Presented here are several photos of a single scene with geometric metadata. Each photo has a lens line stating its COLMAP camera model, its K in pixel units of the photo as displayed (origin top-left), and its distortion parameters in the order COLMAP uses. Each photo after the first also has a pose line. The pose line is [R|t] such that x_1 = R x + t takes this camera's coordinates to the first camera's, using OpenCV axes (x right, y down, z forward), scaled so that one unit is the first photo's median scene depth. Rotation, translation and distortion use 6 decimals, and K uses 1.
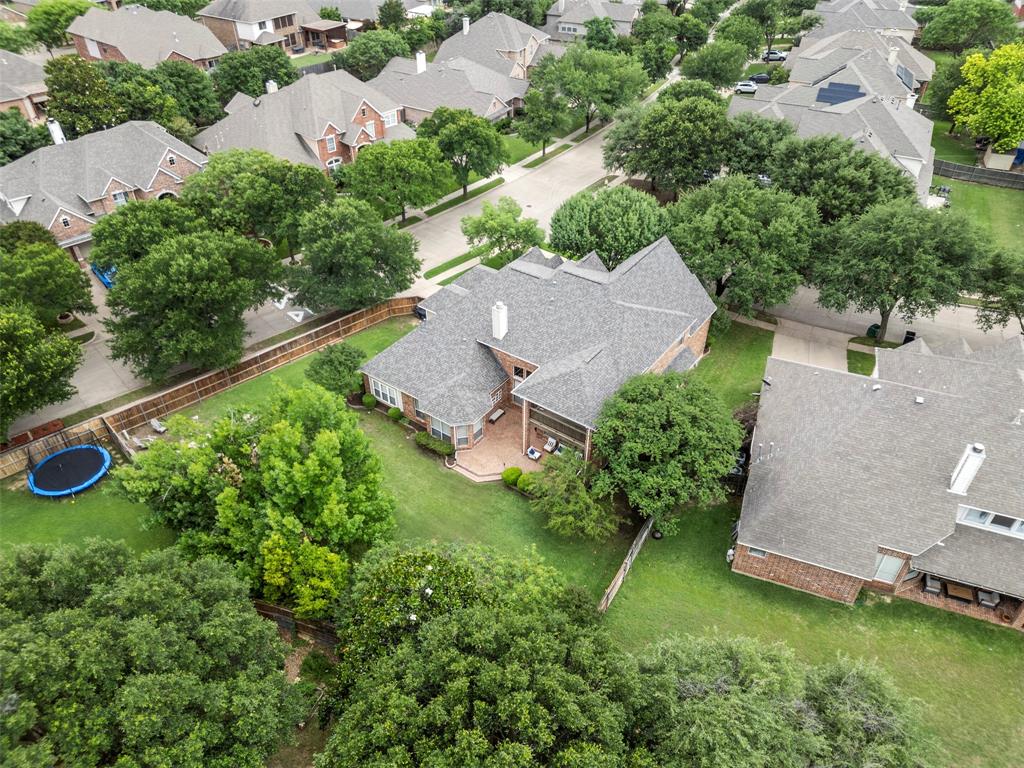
lens RADIAL K [[712.0, 0, 512.0], [0, 712.0, 384.0], [0, 0, 1]] dist [0.087644, -0.072826]
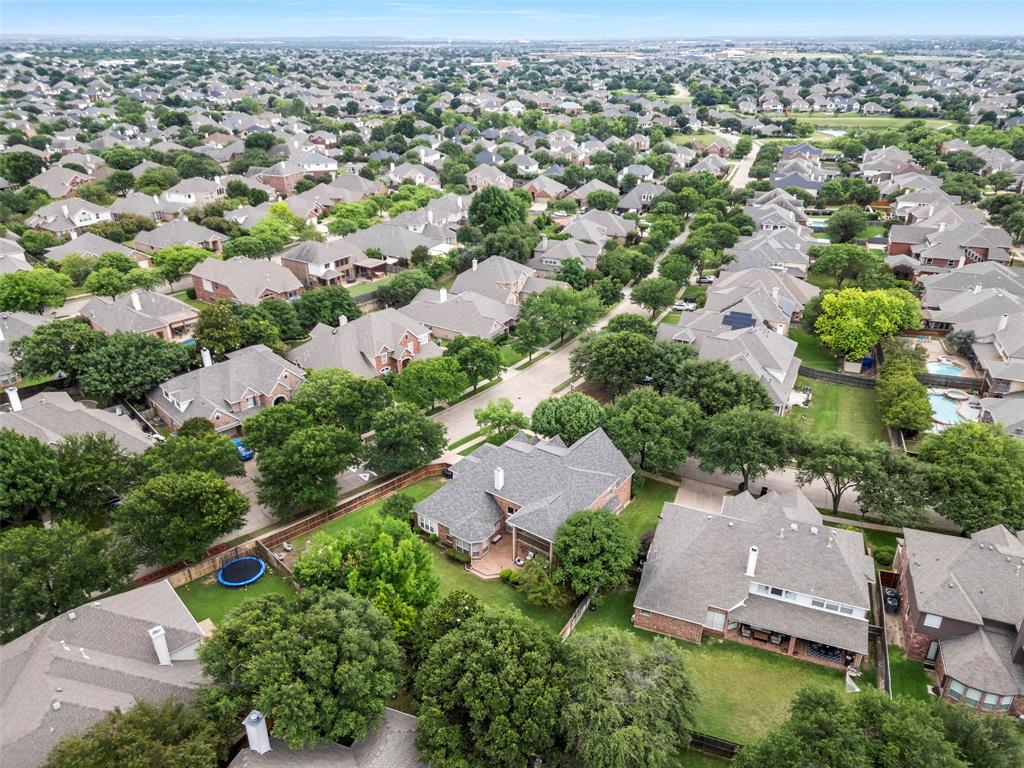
lens RADIAL K [[712.0, 0, 512.0], [0, 712.0, 384.0], [0, 0, 1]] dist [0.087644, -0.072826]
pose [[0.999995, -0.001825, 0.002535, 0.007447], [0.002333, 0.975935, -0.218049, 0.045669], [-0.002076, 0.218054, 0.975934, -0.531222]]
